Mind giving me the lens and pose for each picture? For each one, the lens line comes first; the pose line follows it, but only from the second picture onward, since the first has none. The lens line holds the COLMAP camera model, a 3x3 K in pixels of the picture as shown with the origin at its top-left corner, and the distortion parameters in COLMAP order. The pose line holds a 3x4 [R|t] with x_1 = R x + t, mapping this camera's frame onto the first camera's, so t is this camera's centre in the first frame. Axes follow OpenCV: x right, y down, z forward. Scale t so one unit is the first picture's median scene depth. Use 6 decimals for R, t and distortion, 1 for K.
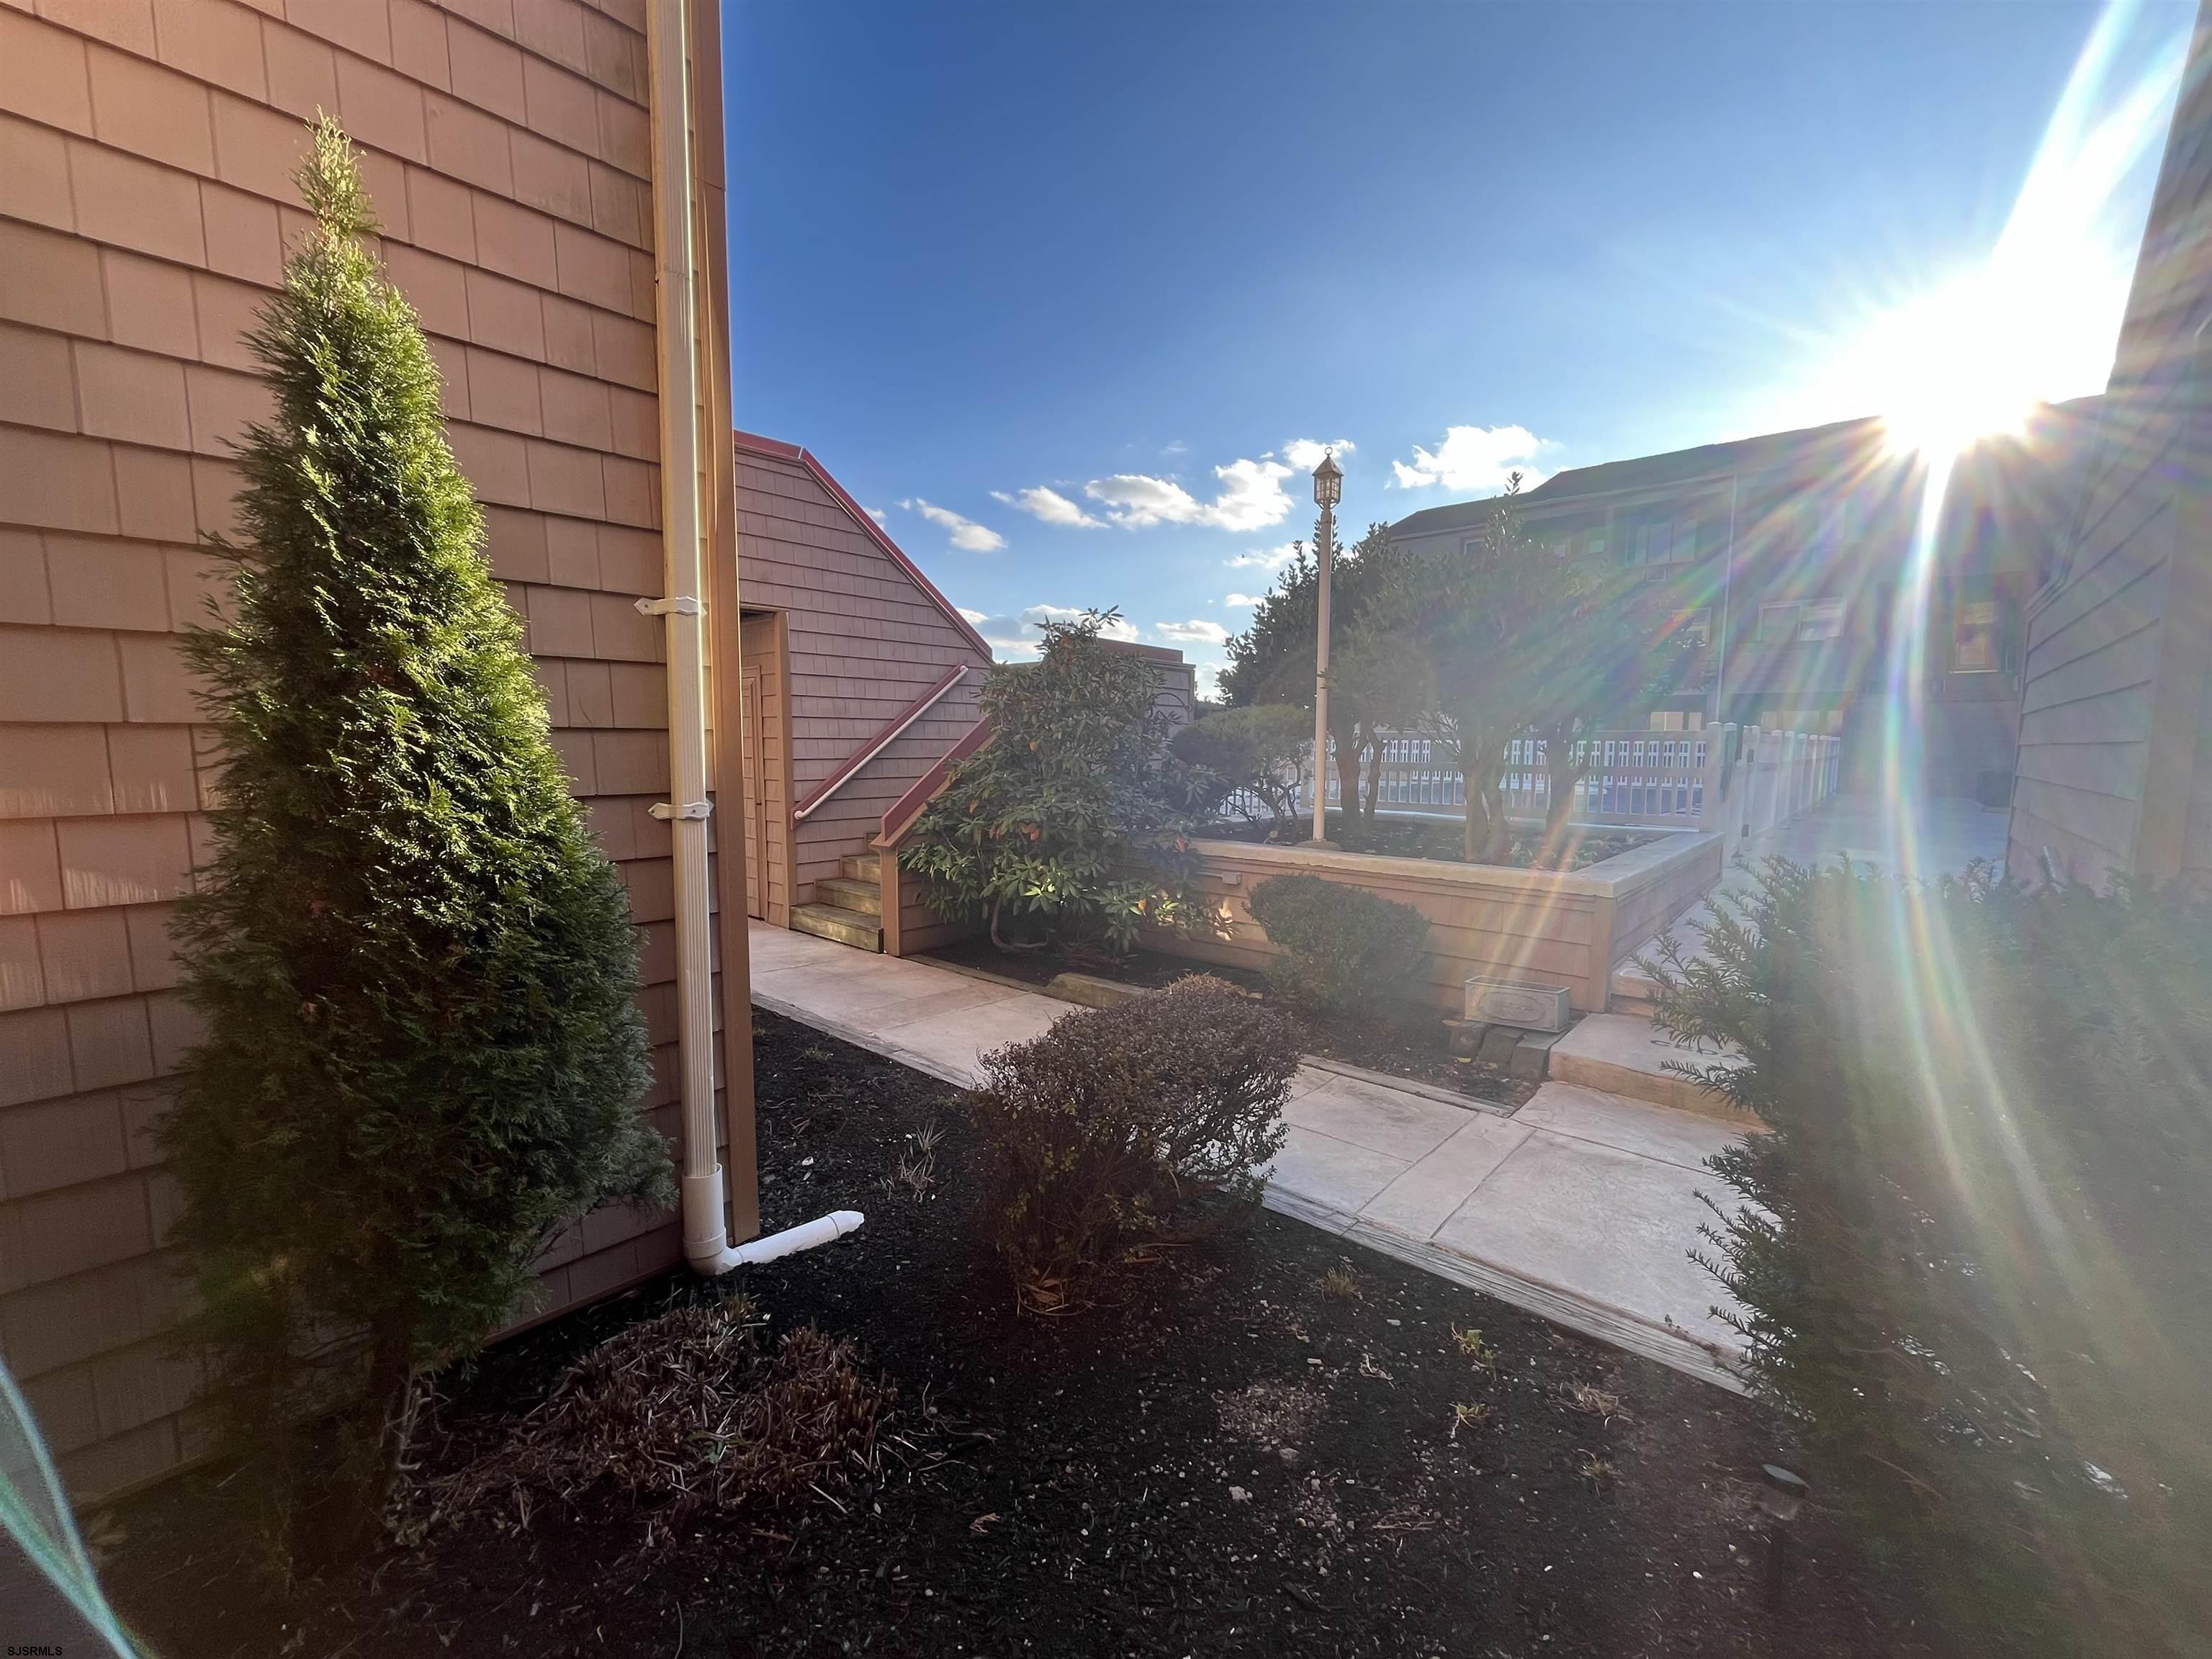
lens RADIAL K [[893.7, 0, 1101.1], [0, 893.7, 834.2], [0, 0, 1]] dist [-0.003579, 0.000211]
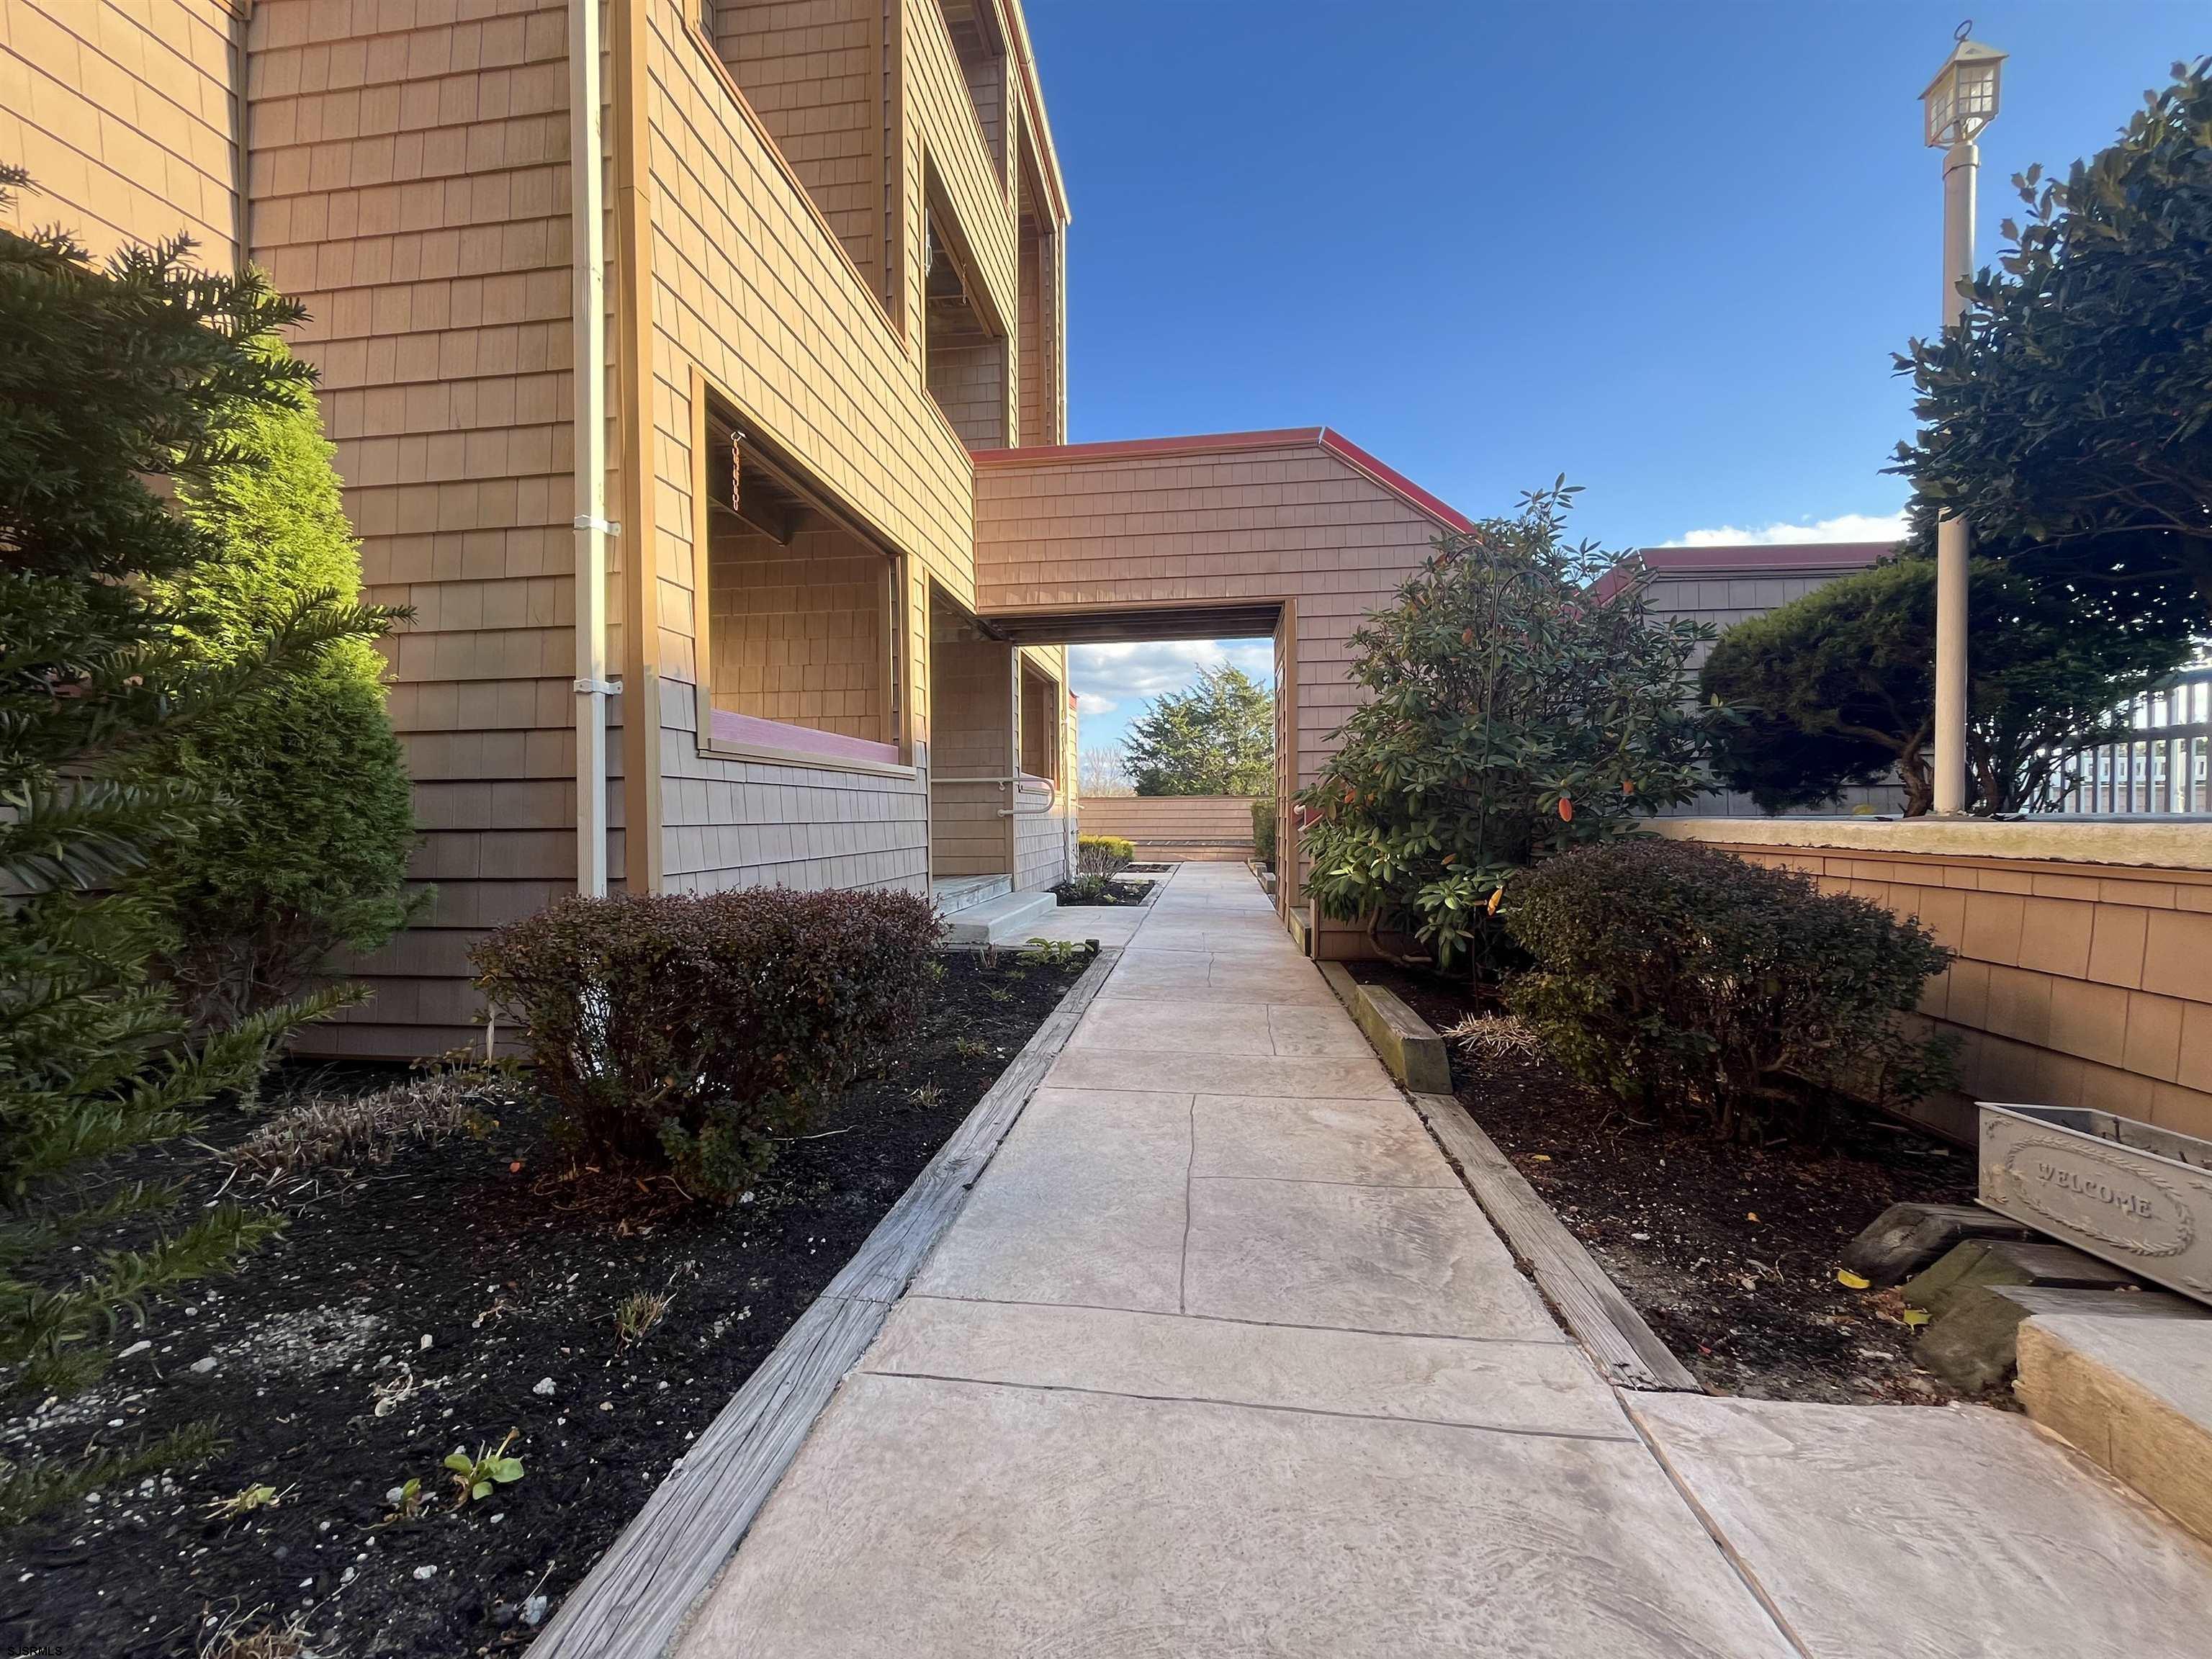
lens RADIAL K [[893.7, 0, 1101.1], [0, 893.7, 834.2], [0, 0, 1]] dist [-0.003579, 0.000211]
pose [[0.567366, 0.004551, -0.823453, 0.572389], [-0.070552, 0.996576, -0.043103, 0.106901], [0.820438, 0.082551, 0.565745, 0.532779]]
